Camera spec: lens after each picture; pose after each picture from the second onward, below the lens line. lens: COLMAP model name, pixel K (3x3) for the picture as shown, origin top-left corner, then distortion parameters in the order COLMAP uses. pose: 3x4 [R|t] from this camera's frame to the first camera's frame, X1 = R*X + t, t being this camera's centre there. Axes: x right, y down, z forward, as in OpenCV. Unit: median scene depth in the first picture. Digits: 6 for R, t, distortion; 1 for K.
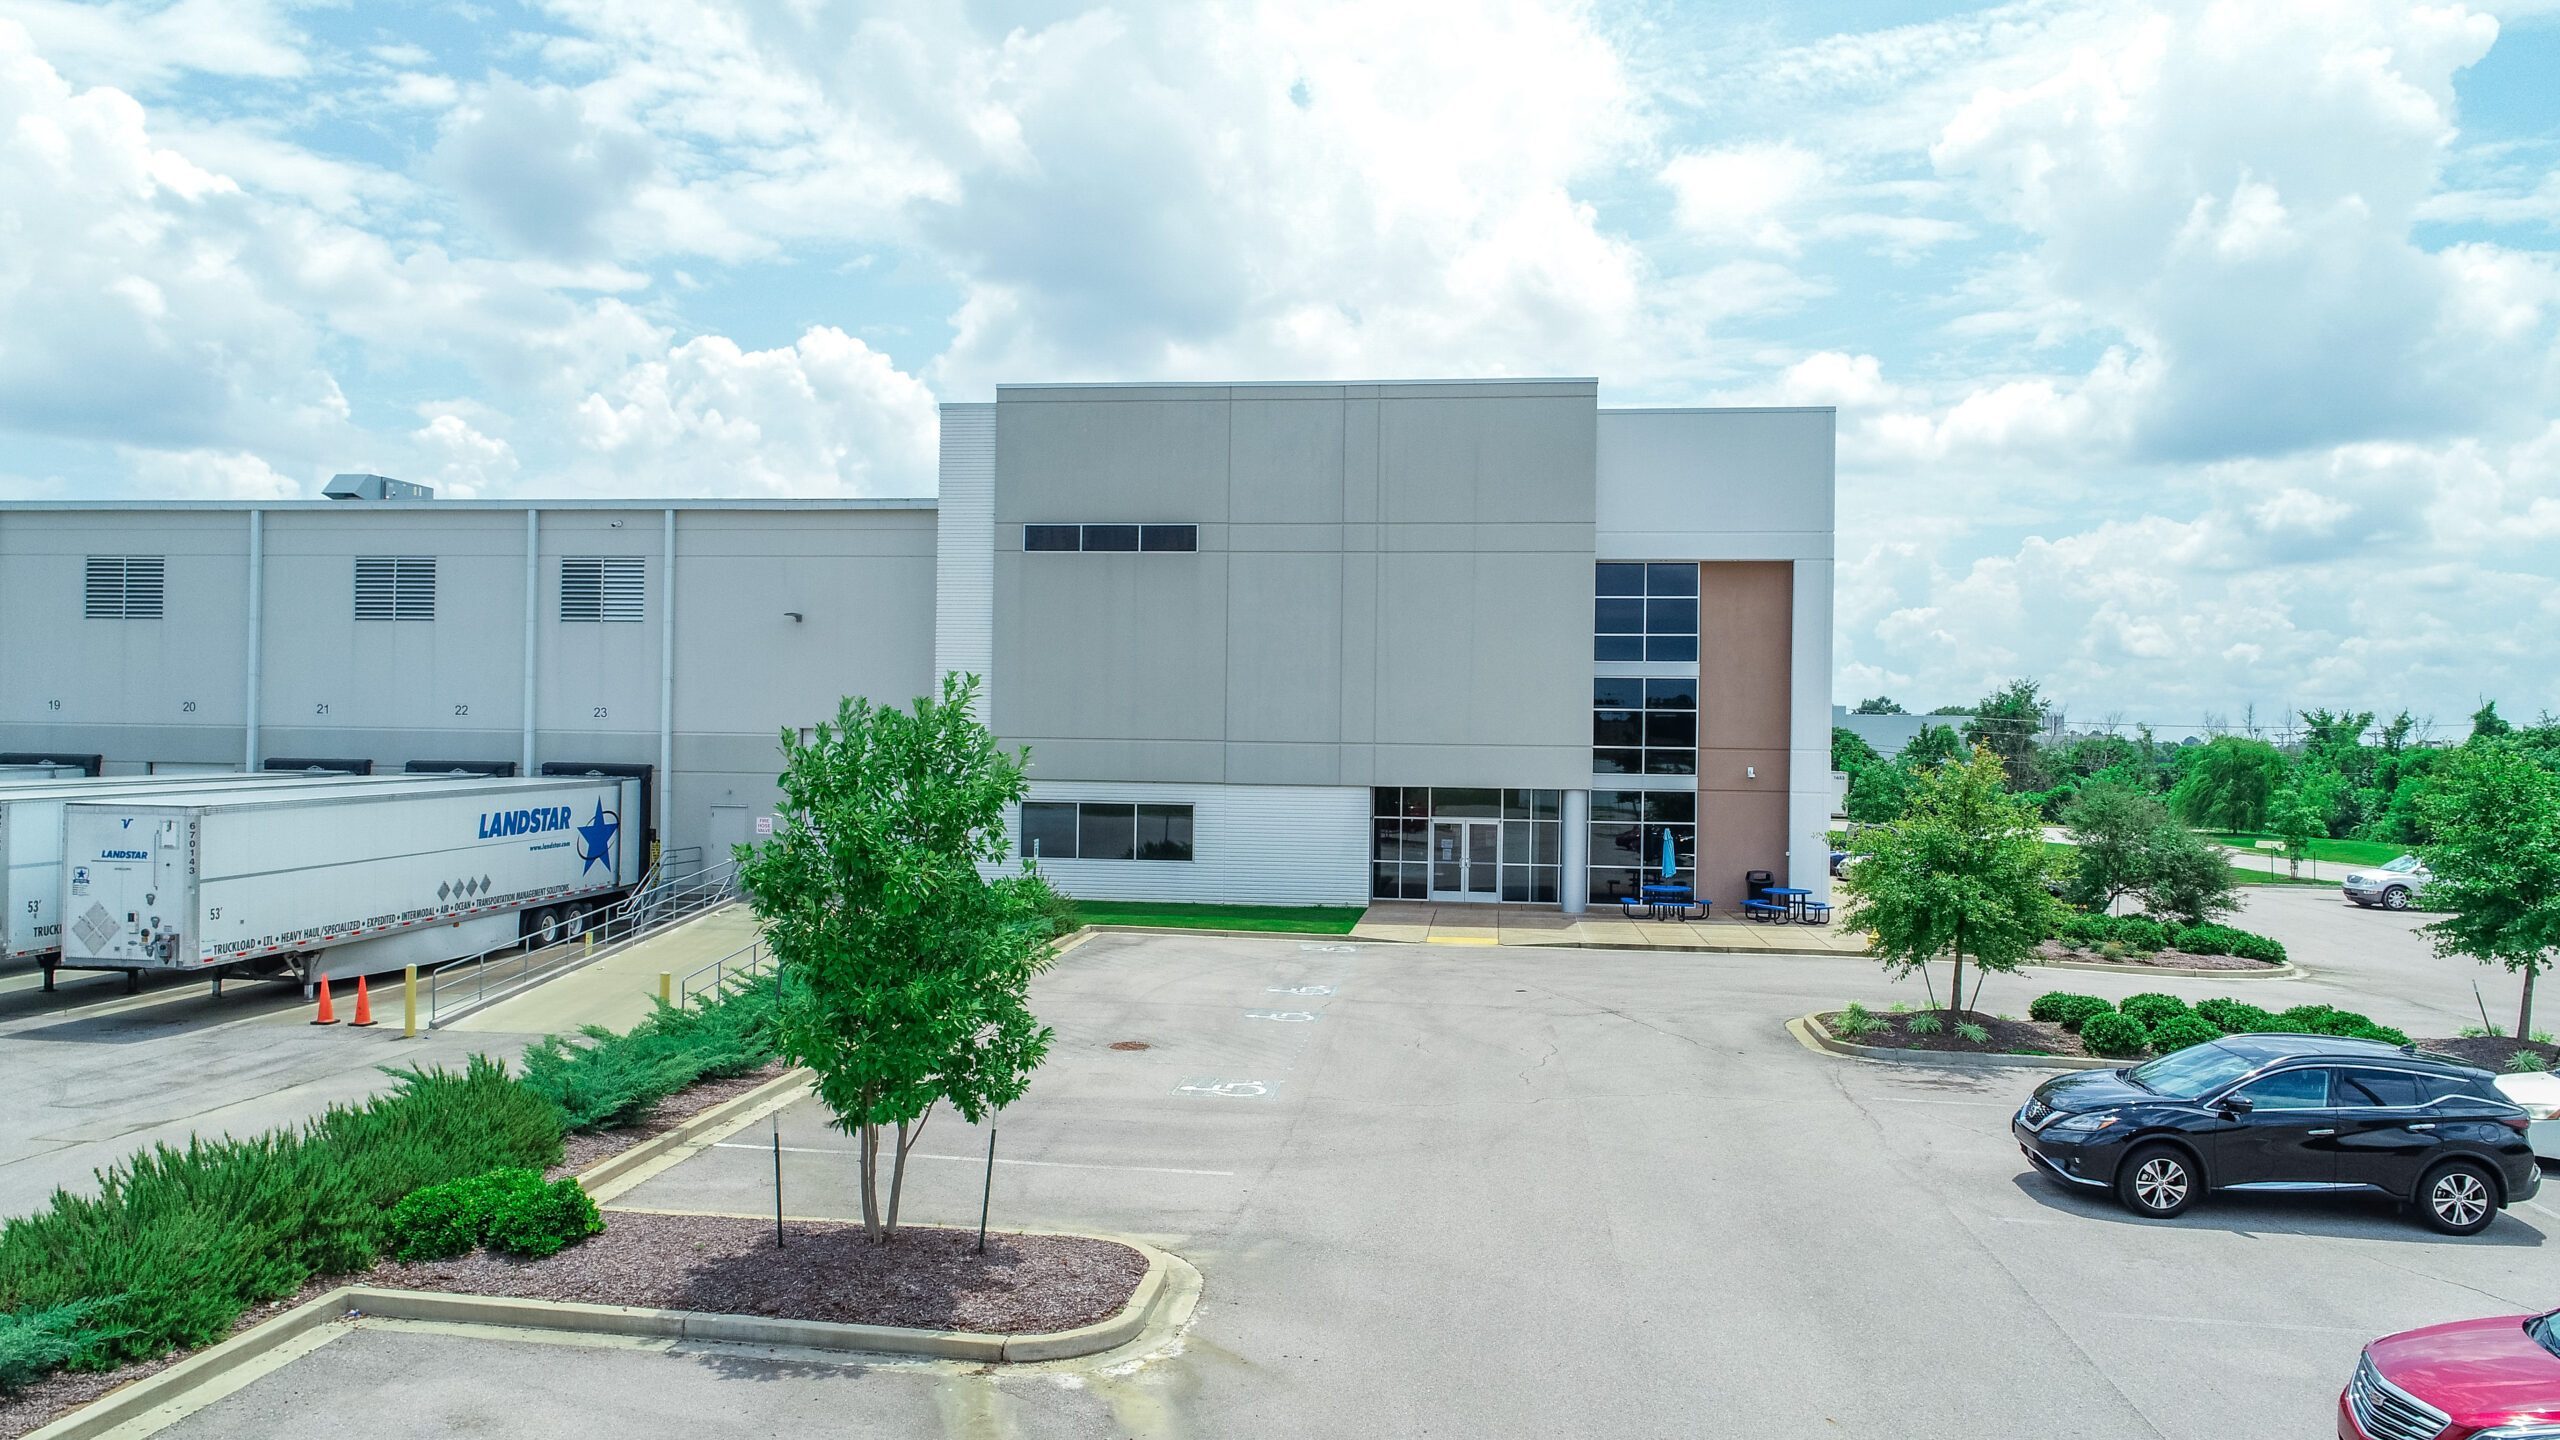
lens RADIAL K [[1723.4, 0, 1286.7], [0, 1723.4, 730.0], [0, 0, 1]] dist [0.002042, 0.001959]
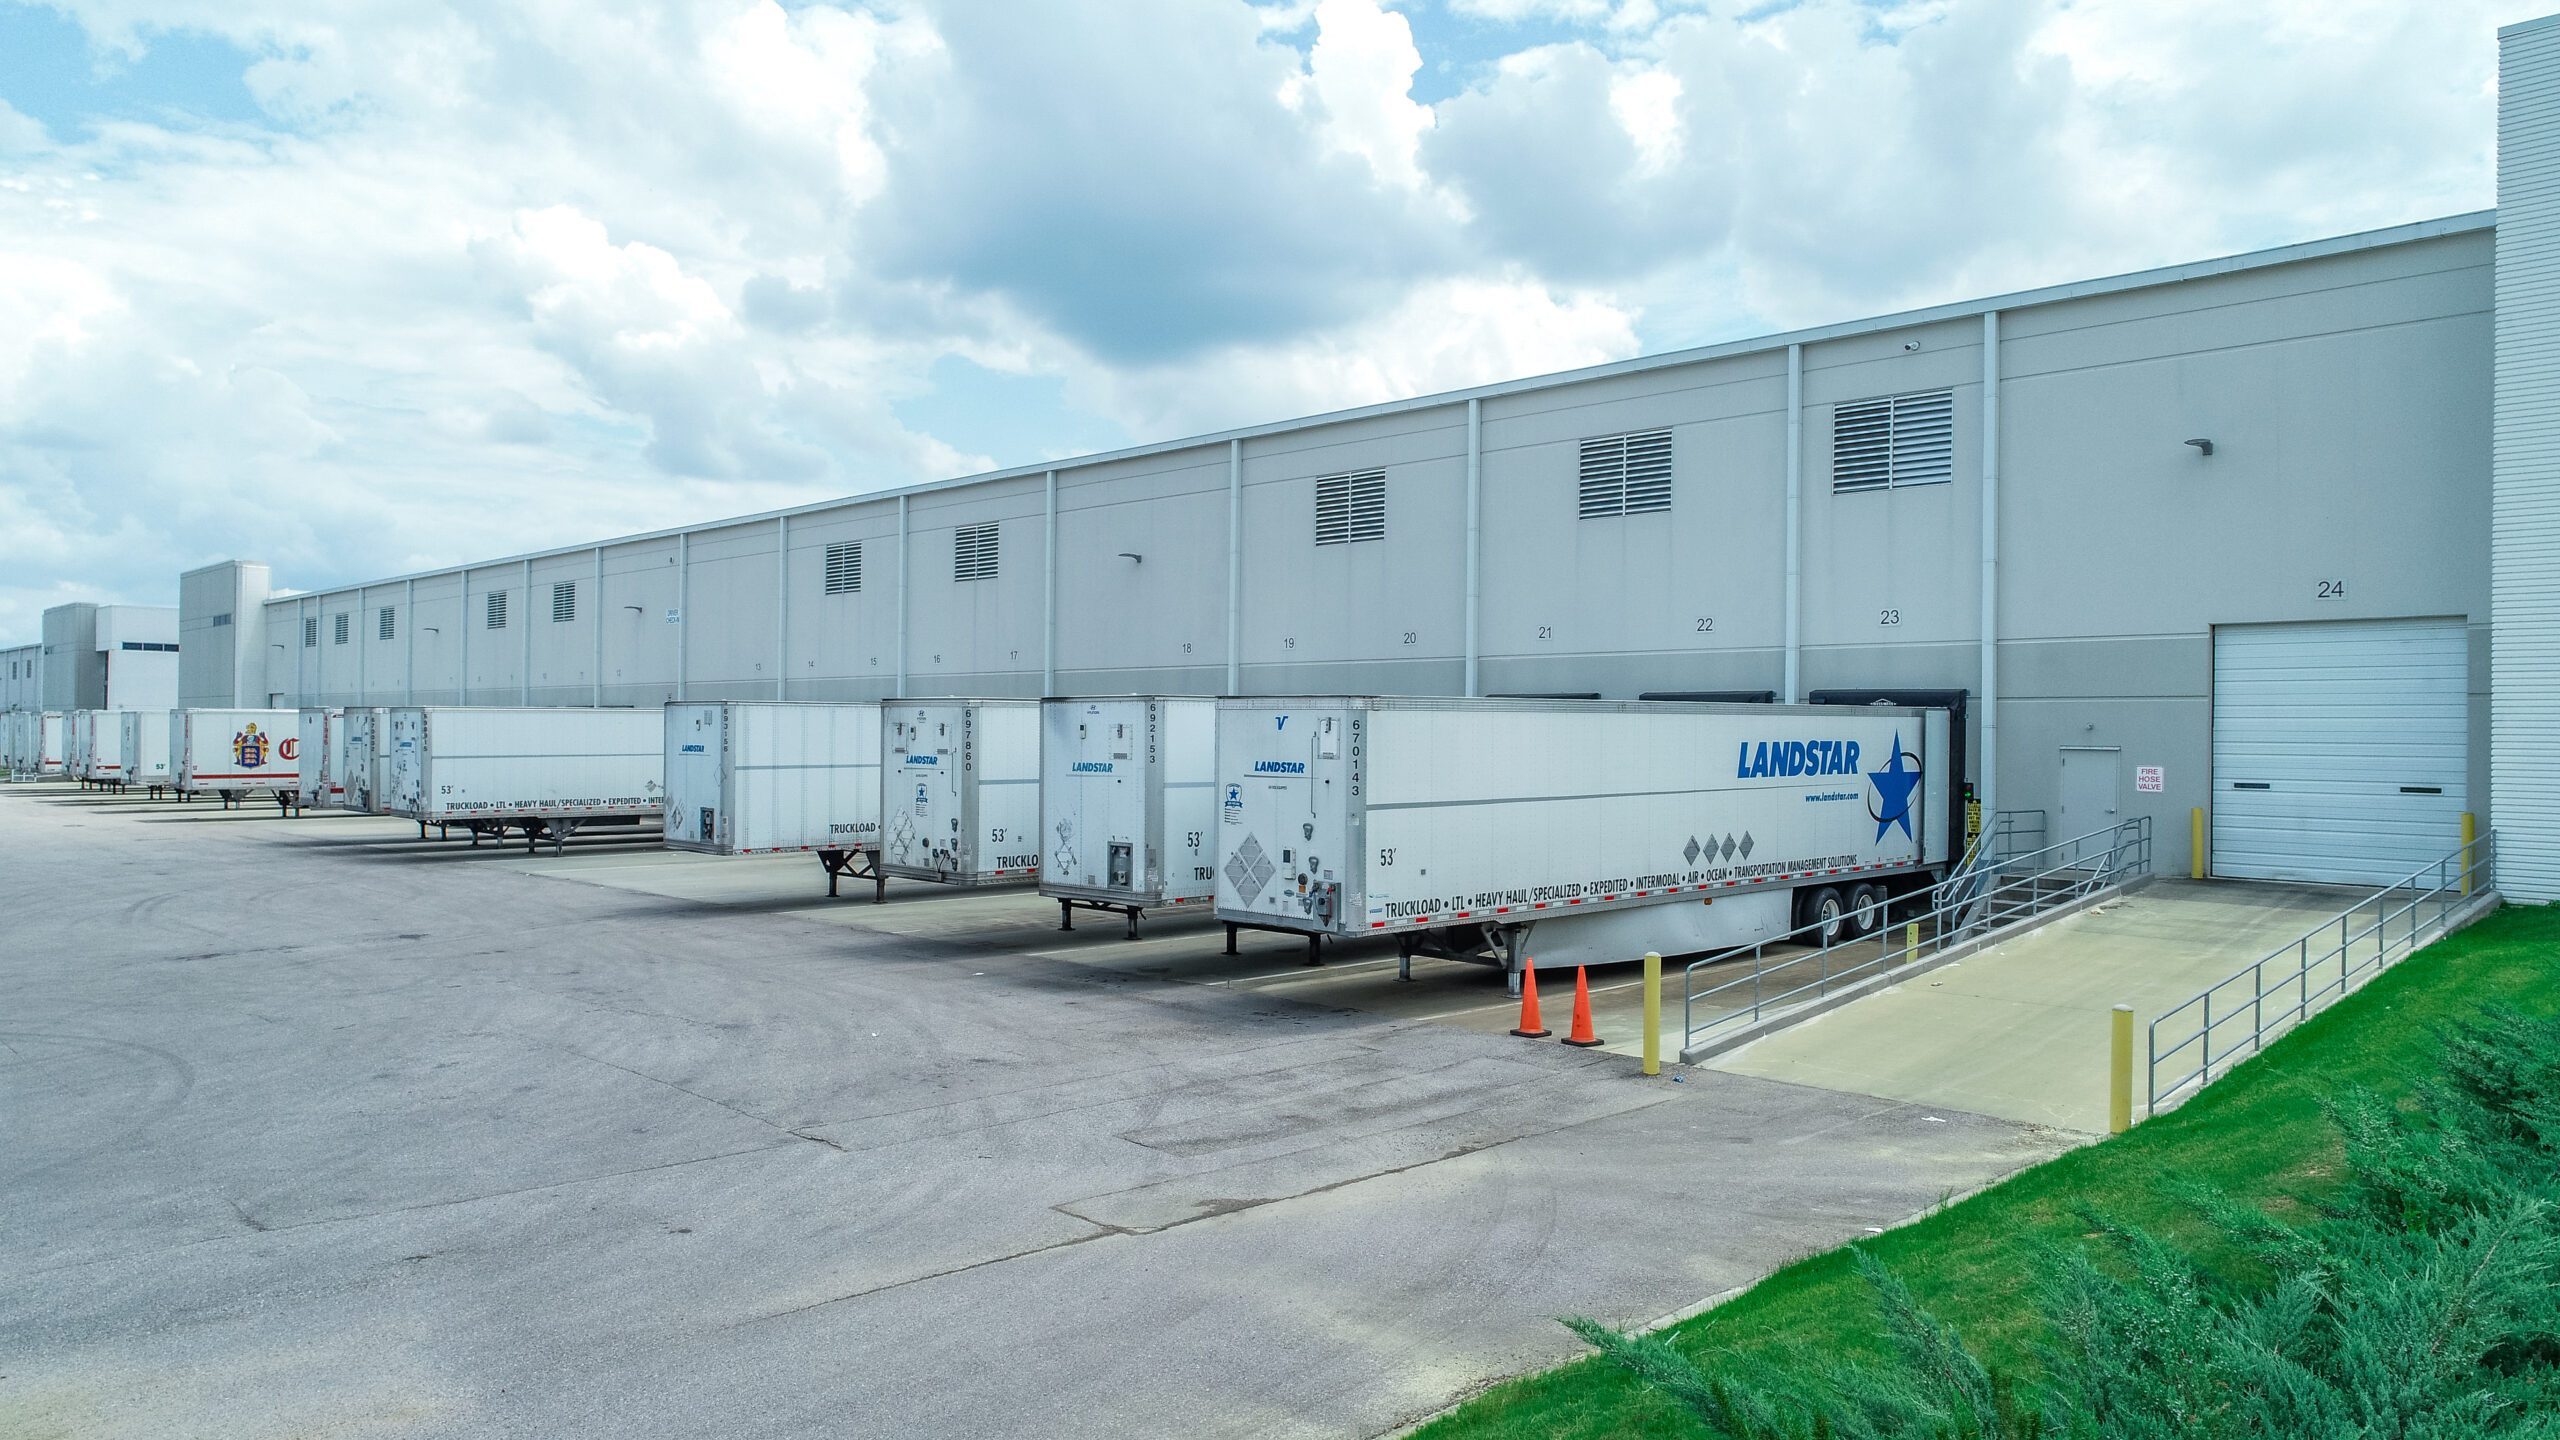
lens RADIAL K [[1723.4, 0, 1286.7], [0, 1723.4, 730.0], [0, 0, 1]] dist [0.002042, 0.001959]
pose [[0.782918, -0.008001, -0.622074, -0.174451], [0.002713, 0.999952, -0.009446, 0.047545], [0.622119, 0.005707, 0.782902, 0.336768]]
